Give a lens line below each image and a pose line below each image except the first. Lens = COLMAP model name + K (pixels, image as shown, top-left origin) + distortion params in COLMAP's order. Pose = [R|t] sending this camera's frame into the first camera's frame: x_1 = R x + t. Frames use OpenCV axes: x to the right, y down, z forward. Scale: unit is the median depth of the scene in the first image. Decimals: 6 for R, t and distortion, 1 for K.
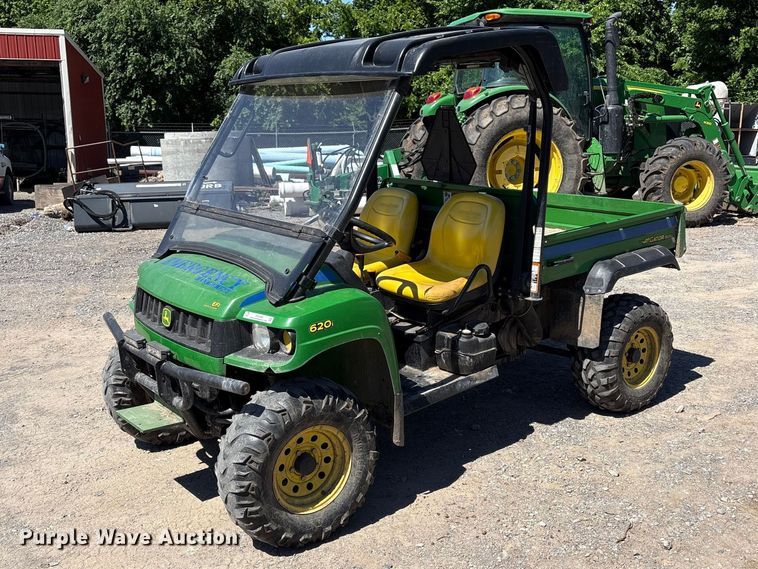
lens RADIAL K [[759.5, 0, 387.0], [0, 759.5, 289.6], [0, 0, 1]] dist [0.024711, 0.000000]
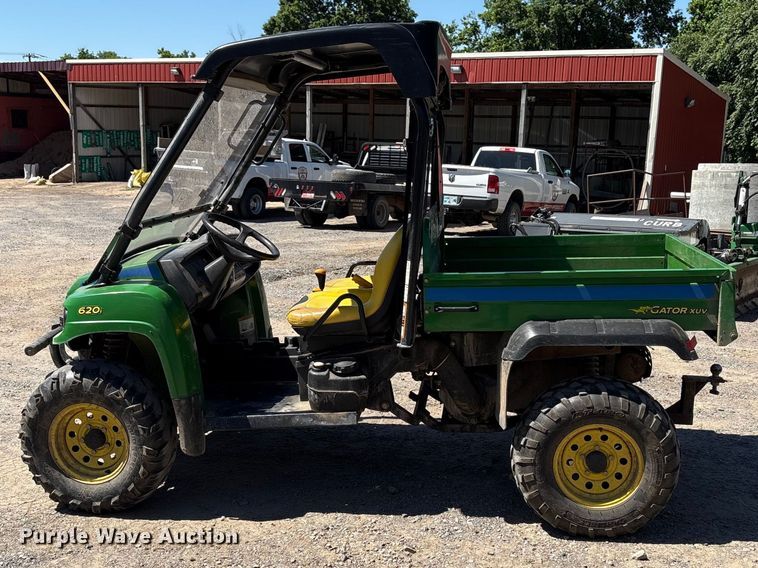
lens RADIAL K [[891.6, 0, 376.8], [0, 891.6, 320.9], [0, 0, 1]] dist [0.025356, 0.000000]
pose [[0.725817, 0.159743, -0.669083, 0.097795], [-0.180496, 0.982808, 0.038843, -0.005597], [0.663785, 0.092574, 0.742172, 0.029662]]
